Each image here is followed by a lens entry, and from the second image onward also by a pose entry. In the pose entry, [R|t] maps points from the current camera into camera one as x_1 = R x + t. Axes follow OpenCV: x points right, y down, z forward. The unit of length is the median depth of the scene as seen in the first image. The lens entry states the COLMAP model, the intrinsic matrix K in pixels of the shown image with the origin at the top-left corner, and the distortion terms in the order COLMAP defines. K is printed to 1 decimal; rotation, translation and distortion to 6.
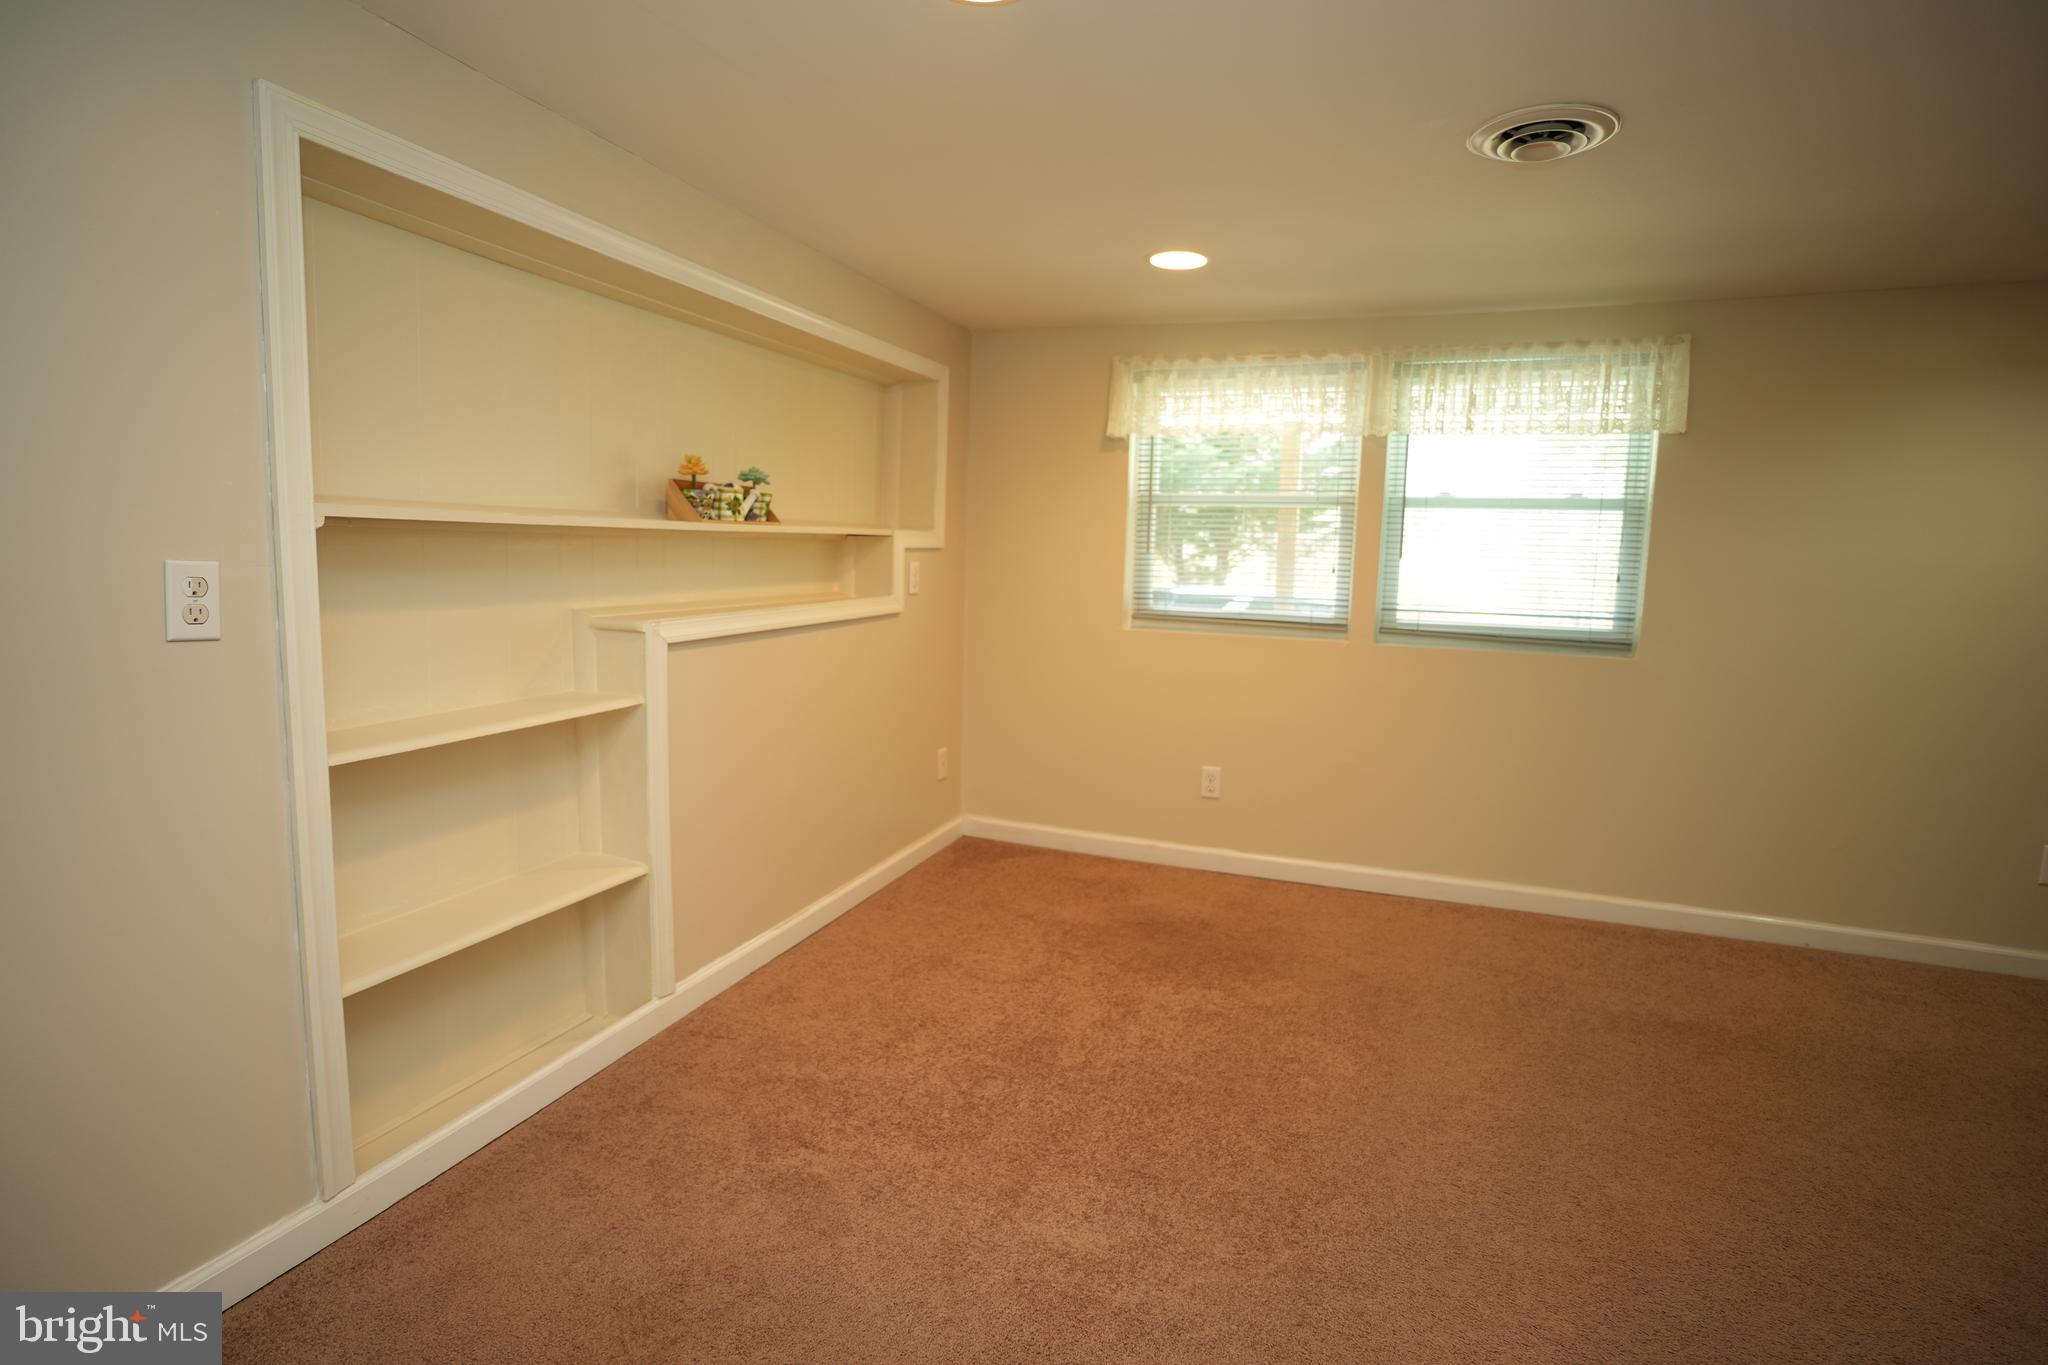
lens RADIAL K [[1009.8, 0, 1024.0], [0, 1009.8, 682.5], [0, 0, 1]] dist [0.000500, 0.000134]
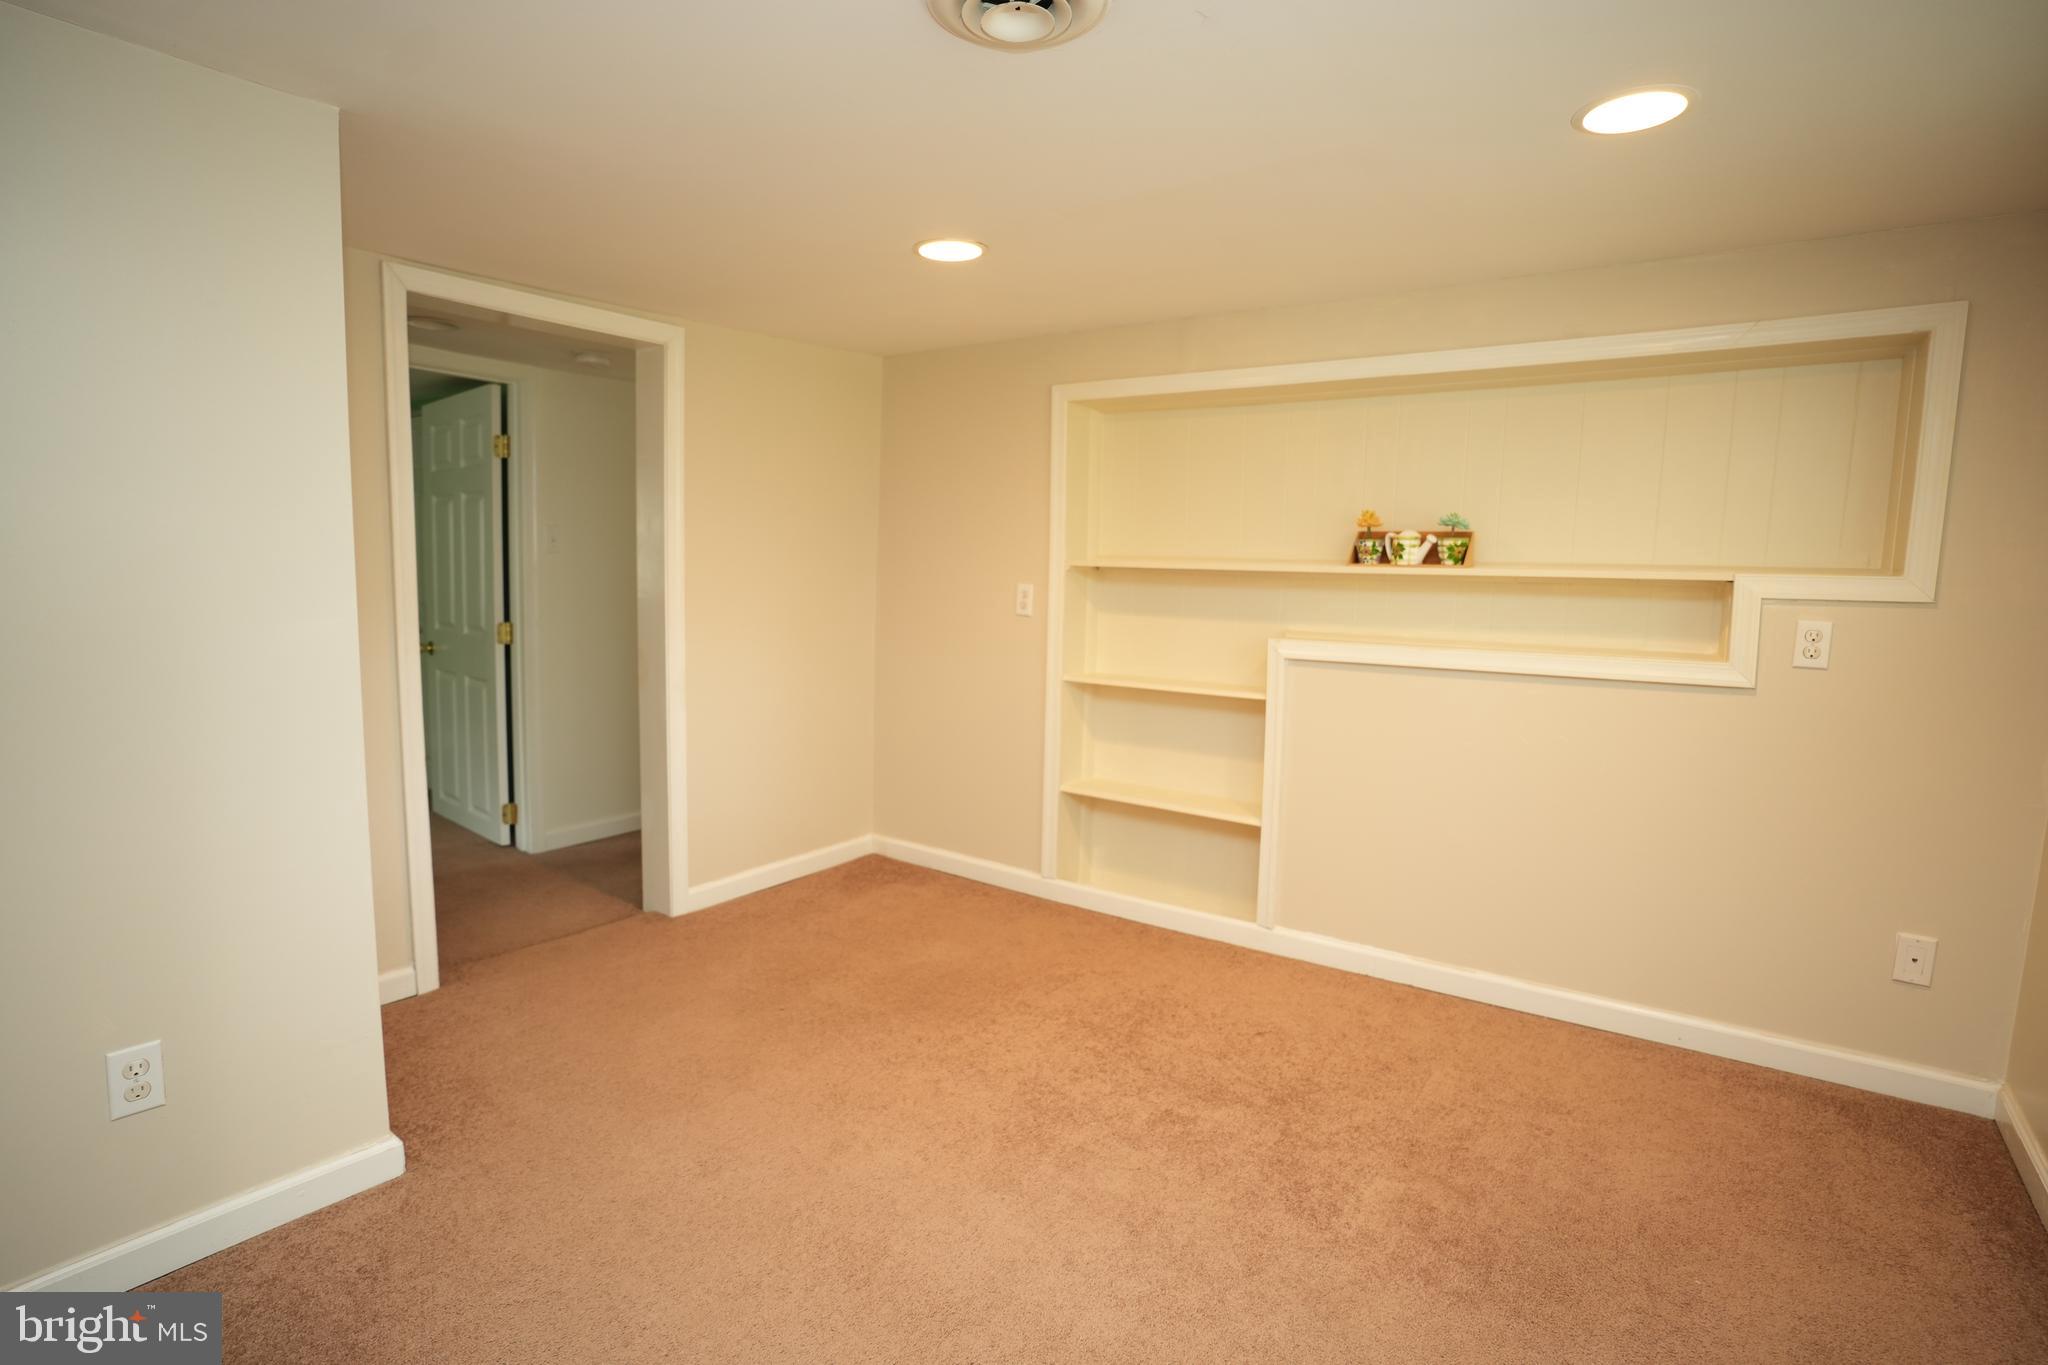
lens RADIAL K [[1053.7, 0, 1024.0], [0, 1053.7, 682.5], [0, 0, 1]] dist [-0.000105, -0.000009]
pose [[-0.250357, 0.077597, -0.965039, 0.989610], [-0.159237, 0.979908, 0.120103, -0.110754], [0.954968, 0.183739, -0.232971, 0.937578]]
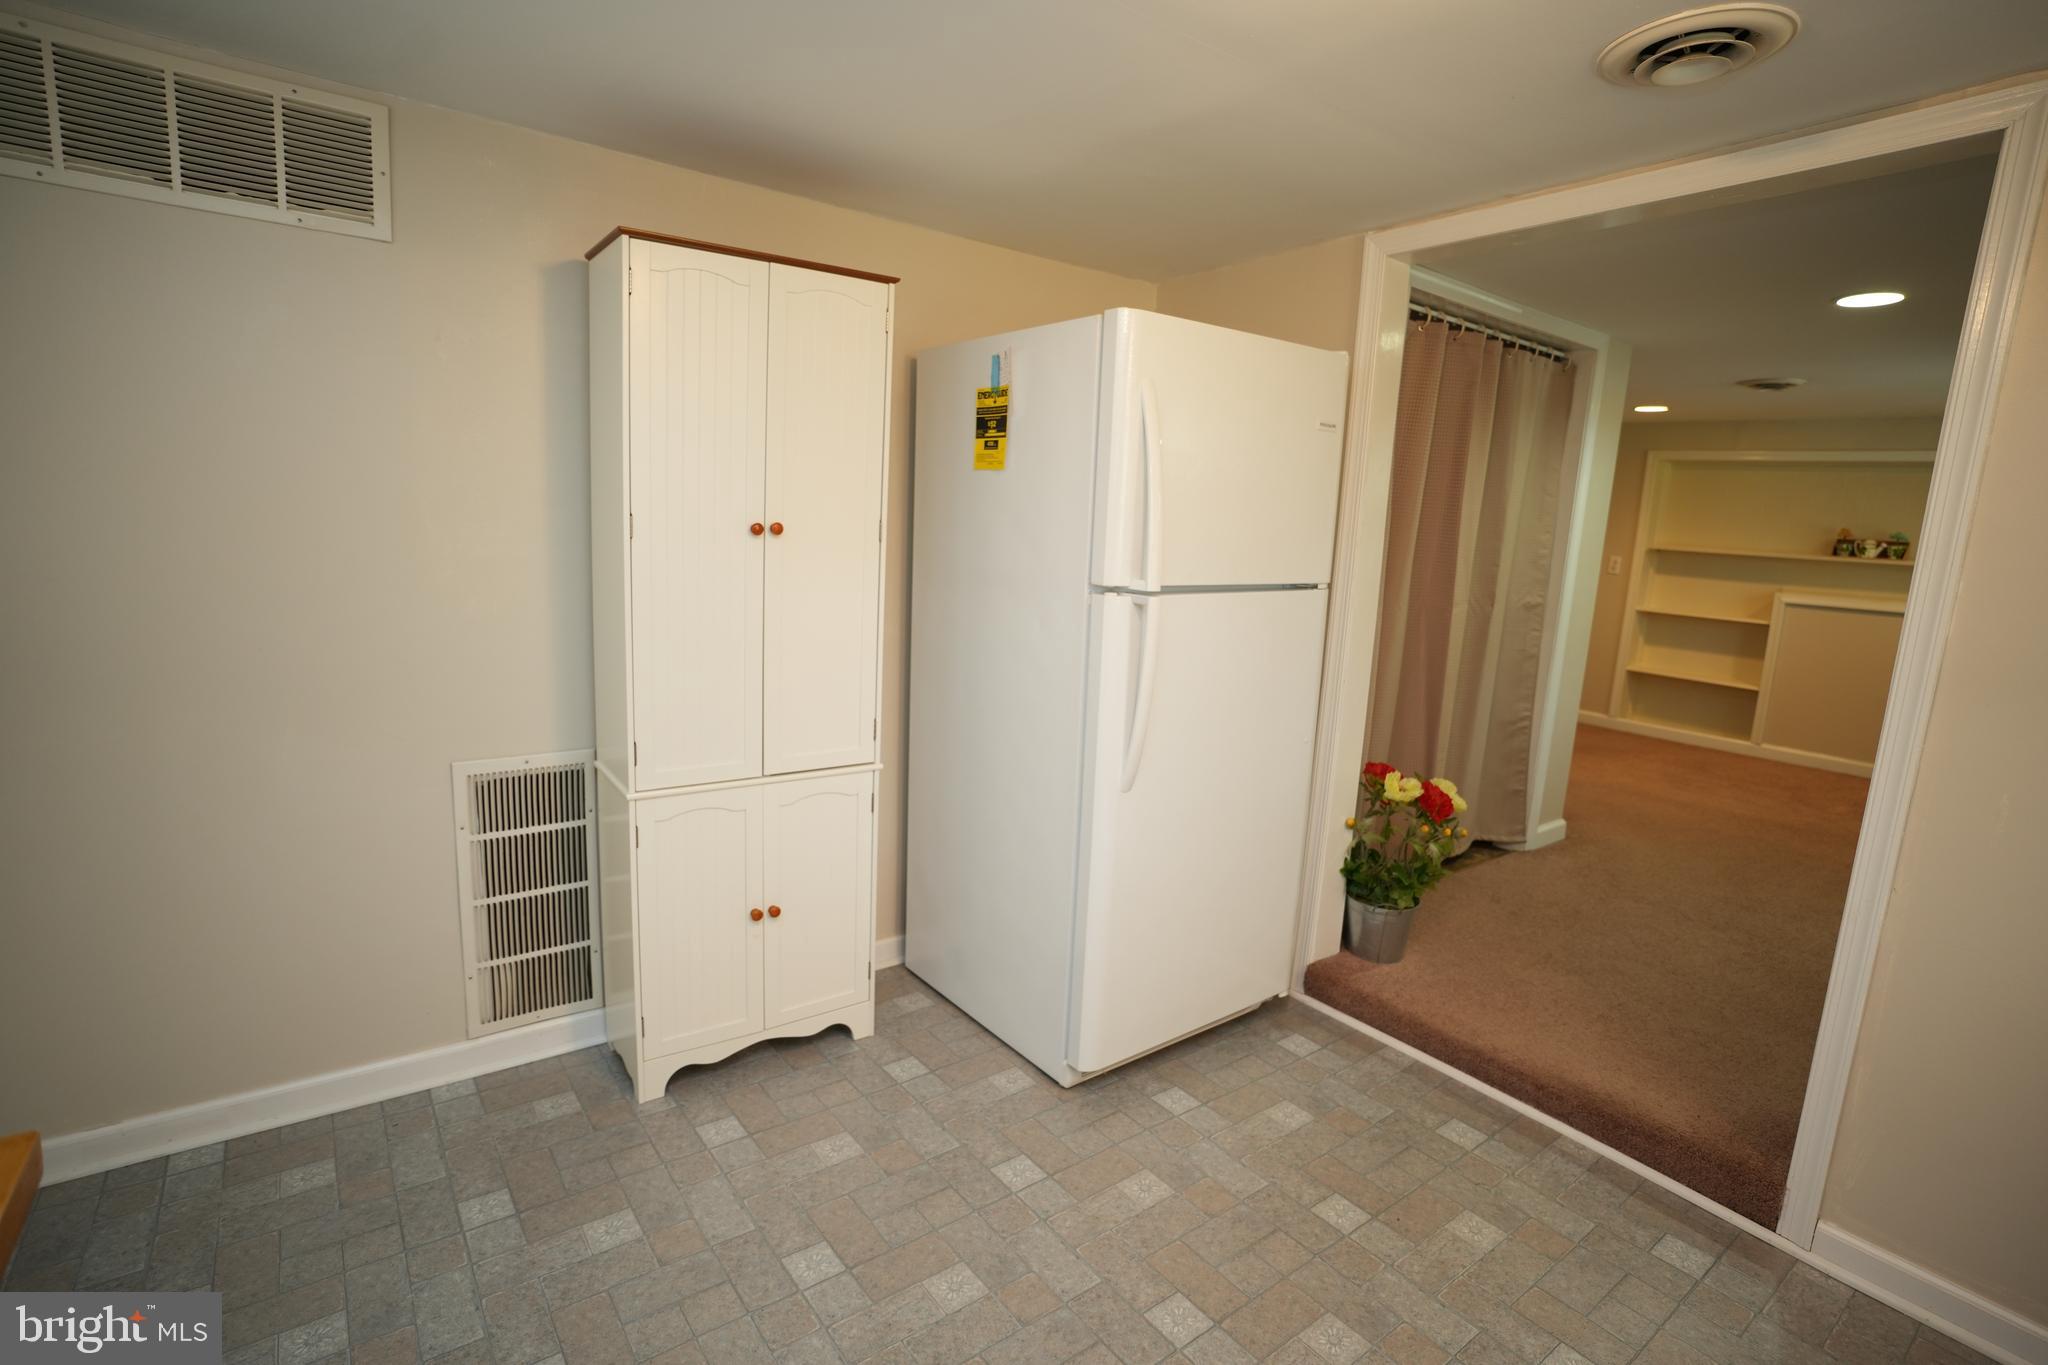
lens RADIAL K [[1009.6, 0, 1028.5], [0, 1009.6, 668.1], [0, 0, 1]] dist [-0.002916, -0.000453]
pose [[-0.544426, 0.076669, -0.835298, 2.606895], [-0.184333, 0.960536, 0.208308, -0.054770], [0.818304, 0.267381, -0.508808, 0.729953]]
